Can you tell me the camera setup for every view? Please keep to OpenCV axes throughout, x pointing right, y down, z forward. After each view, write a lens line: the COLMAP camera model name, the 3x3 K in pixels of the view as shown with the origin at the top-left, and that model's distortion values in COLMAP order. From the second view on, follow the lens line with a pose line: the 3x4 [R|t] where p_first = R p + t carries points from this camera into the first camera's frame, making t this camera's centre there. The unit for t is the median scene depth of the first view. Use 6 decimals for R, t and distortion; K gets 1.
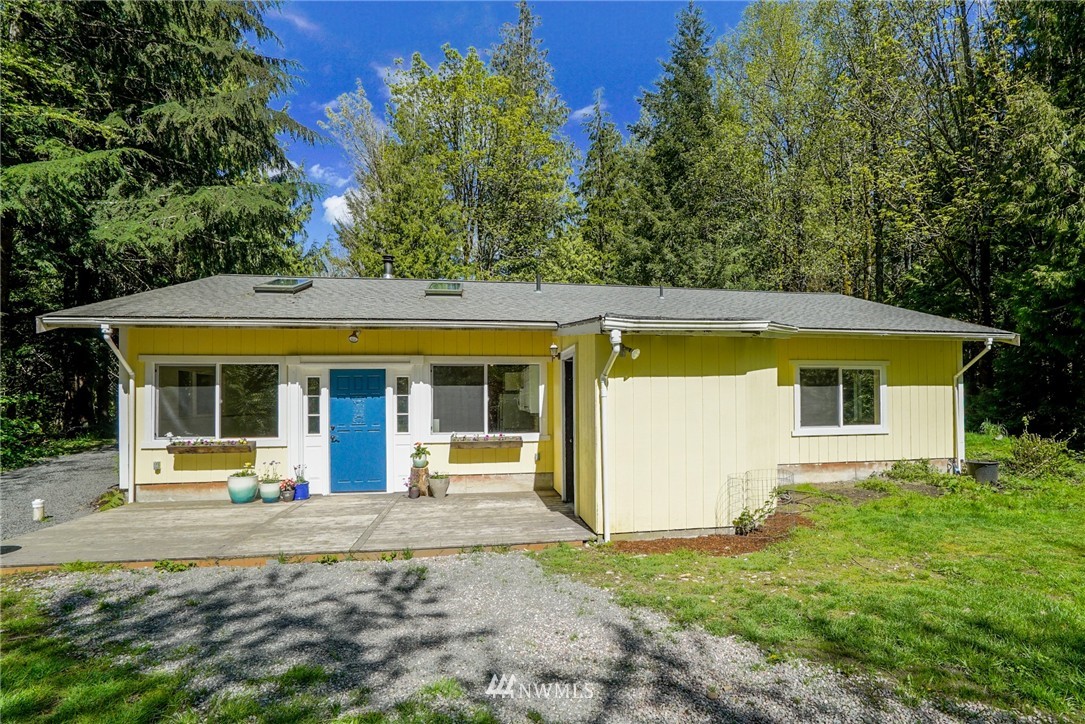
lens RADIAL K [[499.4, 0, 534.4], [0, 499.4, 366.9], [0, 0, 1]] dist [-0.050505, 0.021522]
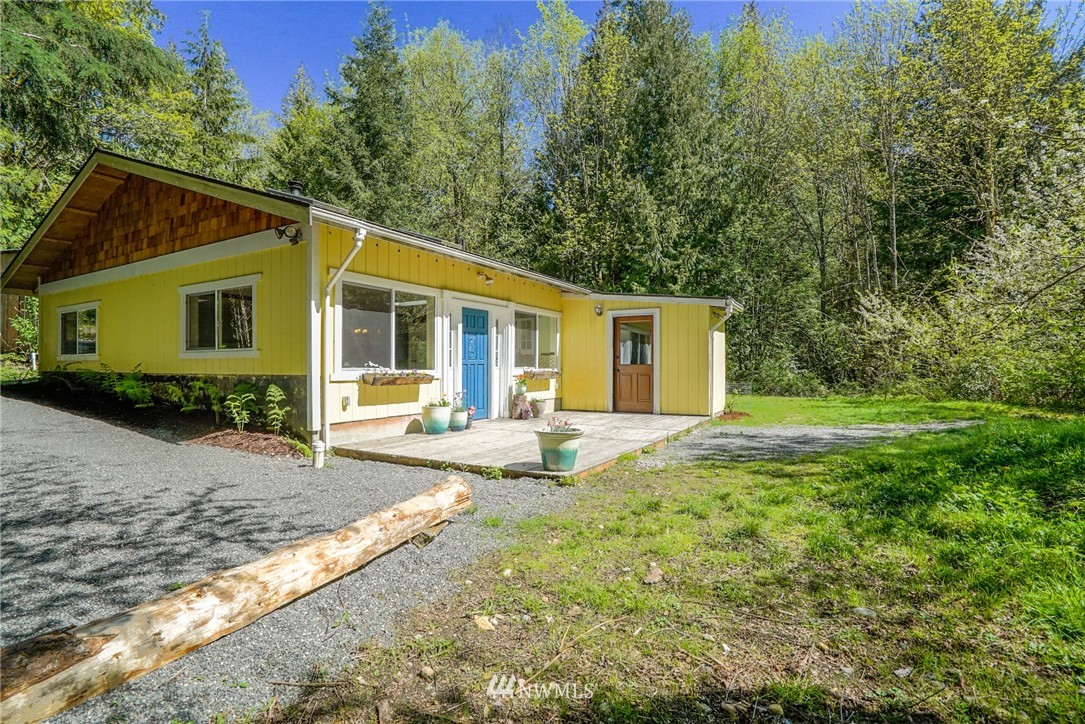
lens RADIAL K [[504.2, 0, 542.6], [0, 504.2, 362.5], [0, 0, 1]] dist [-0.059036, 0.023216]
pose [[0.648588, 0.010247, 0.761071, -1.142738], [-0.042698, 0.998825, 0.022940, 0.094352], [-0.759941, -0.047375, 0.648263, 0.165175]]
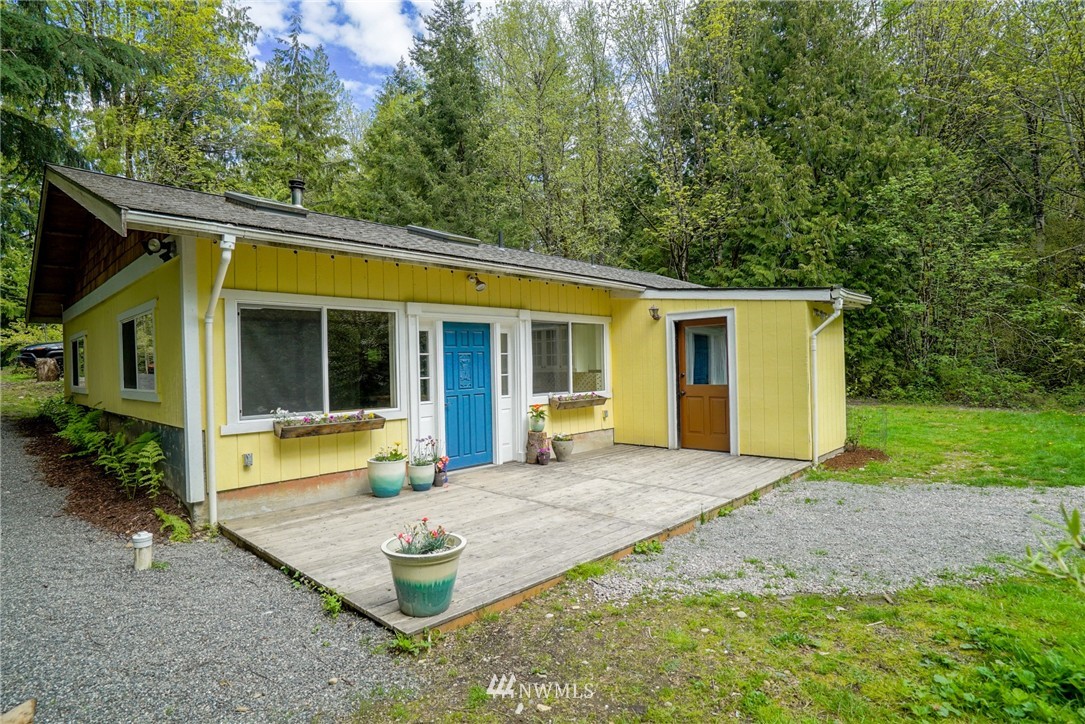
lens RADIAL K [[552.8, 0, 544.2], [0, 552.8, 357.2], [0, 0, 1]] dist [-0.029436, 0.000165]
pose [[0.811247, -0.005473, 0.584677, -0.825265], [-0.010742, 0.999648, 0.024261, 0.040612], [-0.584604, -0.025962, 0.810903, 0.166768]]
